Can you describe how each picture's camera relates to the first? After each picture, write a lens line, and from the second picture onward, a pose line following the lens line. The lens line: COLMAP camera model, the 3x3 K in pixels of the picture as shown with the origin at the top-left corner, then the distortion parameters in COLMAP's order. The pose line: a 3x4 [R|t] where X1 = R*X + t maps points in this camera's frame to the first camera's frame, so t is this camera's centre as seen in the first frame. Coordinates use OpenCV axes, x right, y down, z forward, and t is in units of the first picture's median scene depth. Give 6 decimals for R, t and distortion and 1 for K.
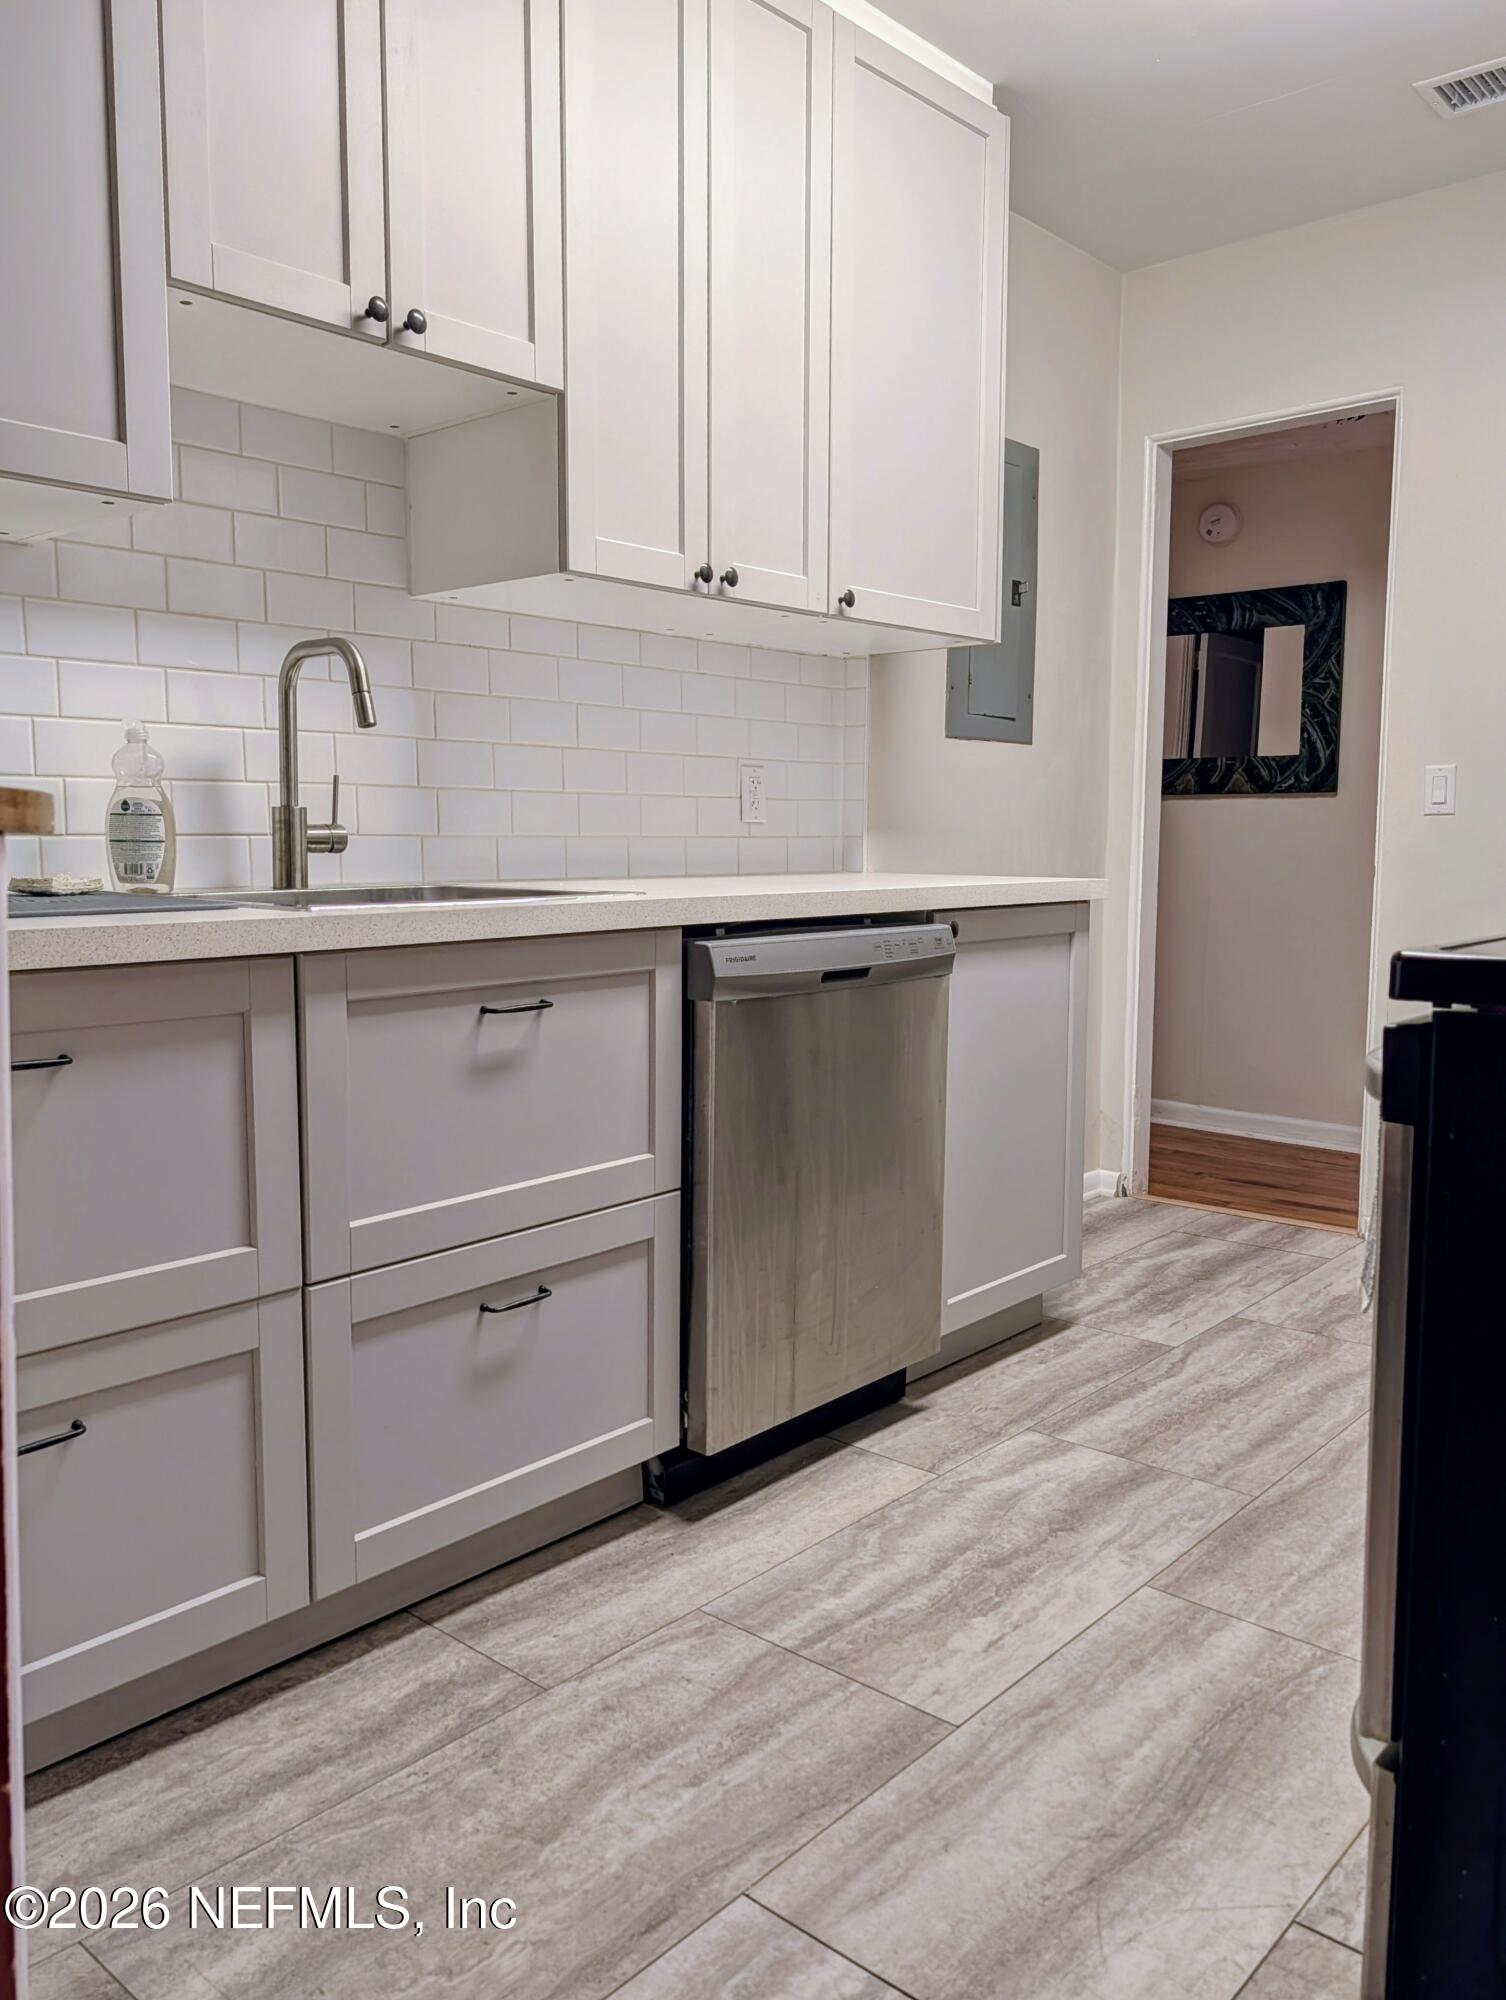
lens RADIAL K [[1522.3, 0, 746.6], [0, 1522.3, 1001.2], [0, 0, 1]] dist [0.009304, 0.004409]
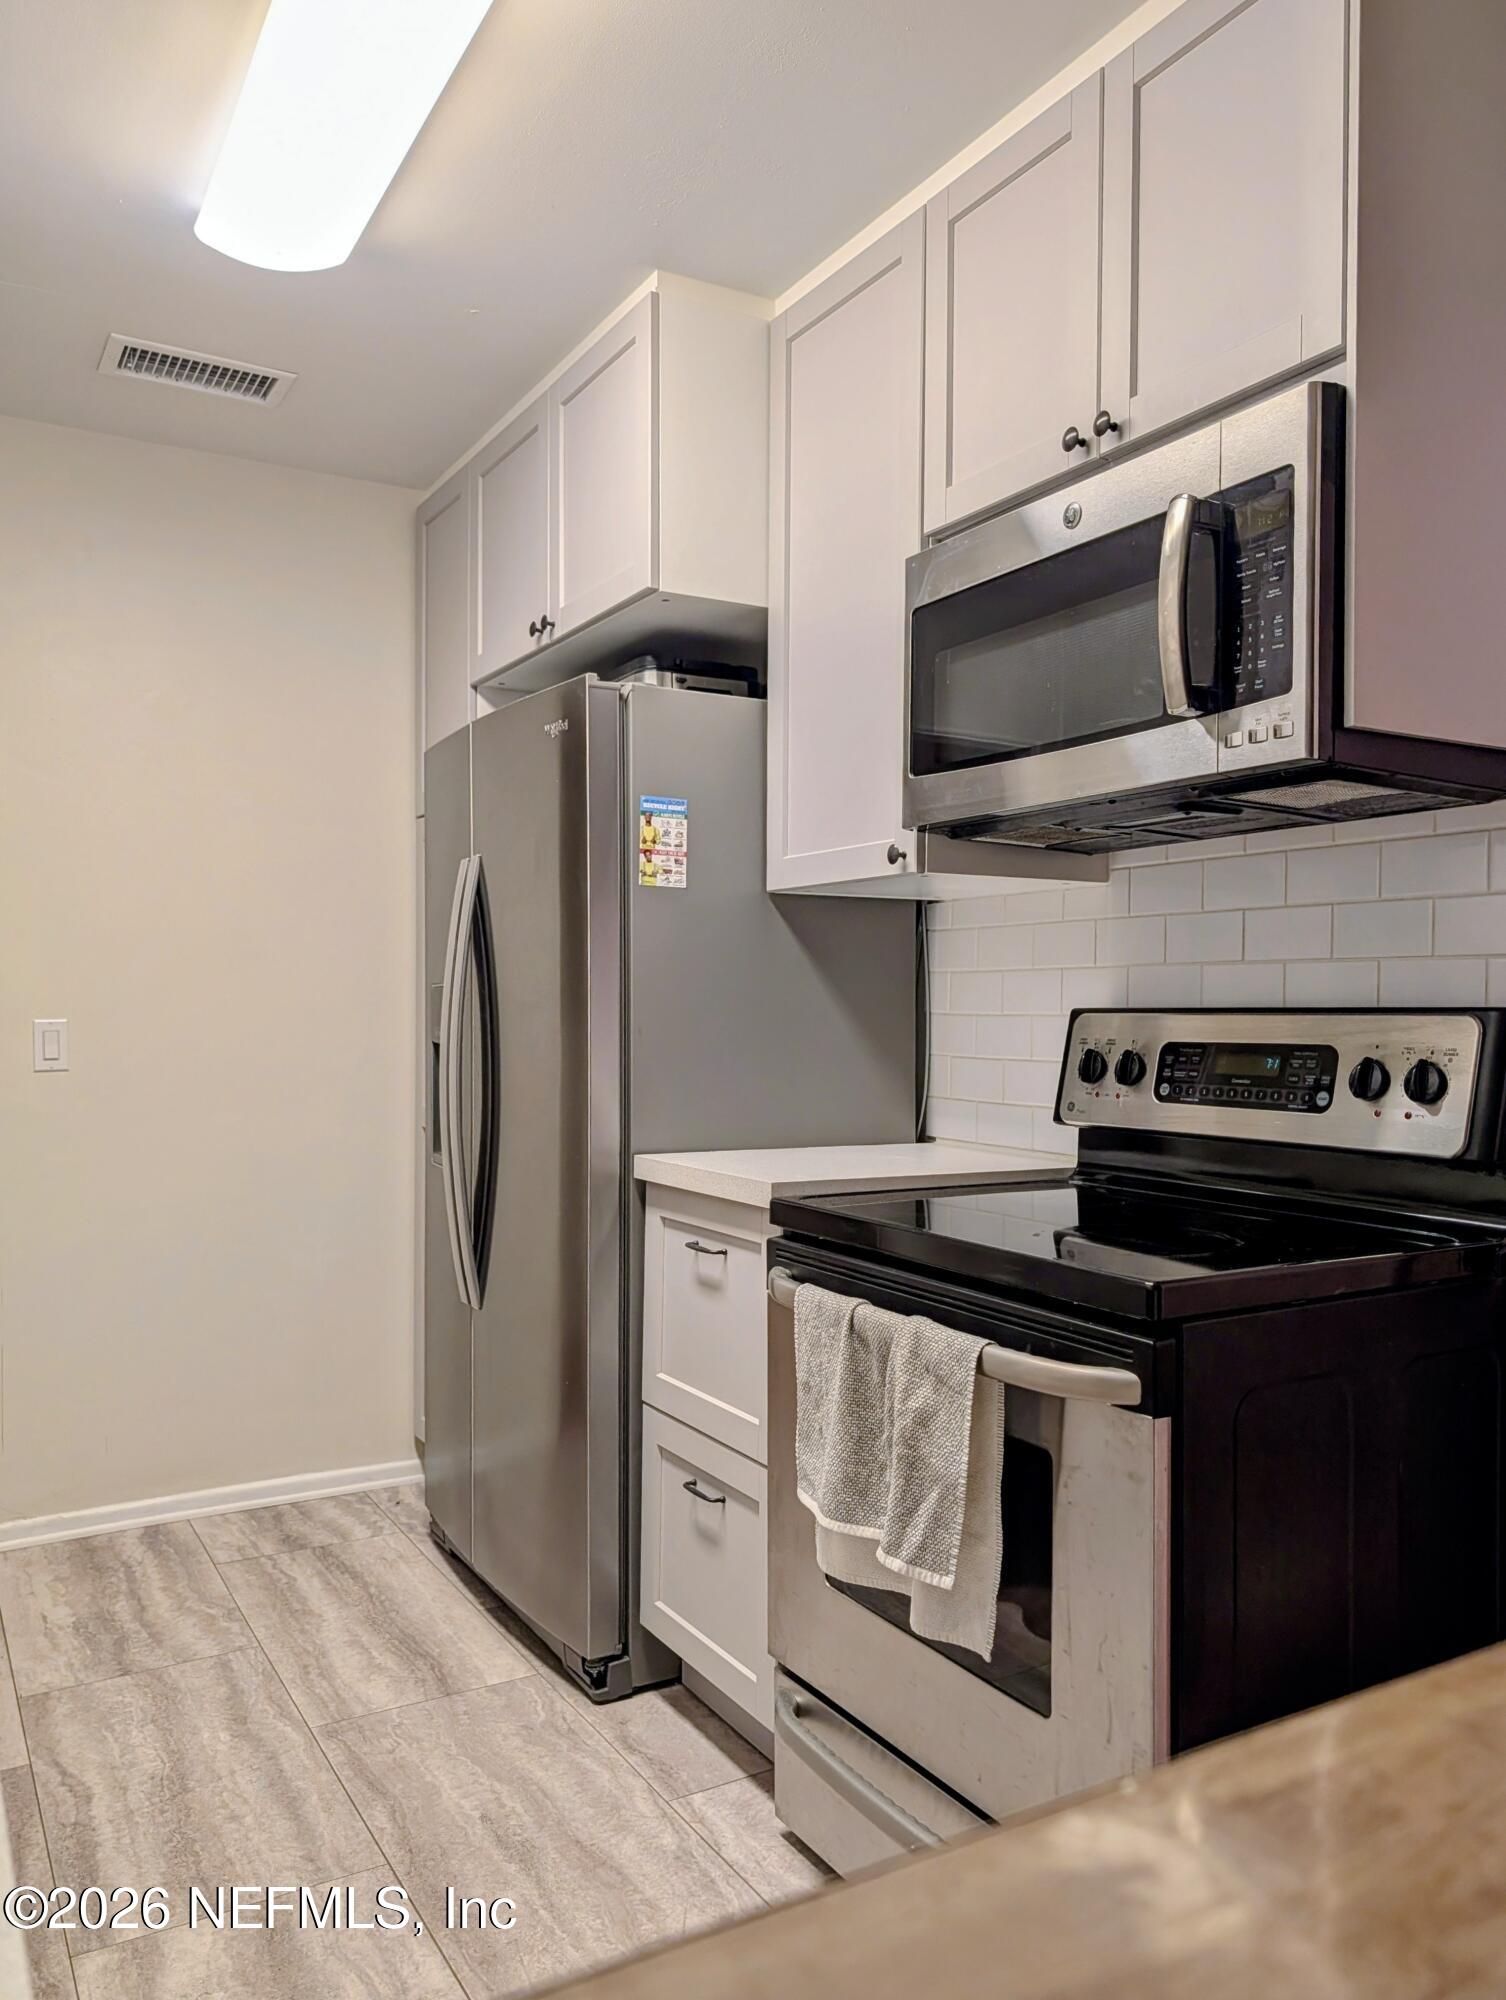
lens RADIAL K [[1522.3, 0, 749.0], [0, 1522.3, 1003.2], [0, 0, 1]] dist [0.009304, 0.004409]
pose [[0.318474, -0.004756, 0.947920, -0.379662], [0.103265, 0.994210, -0.029706, -0.114439], [-0.942290, 0.107348, 0.317121, 0.362558]]
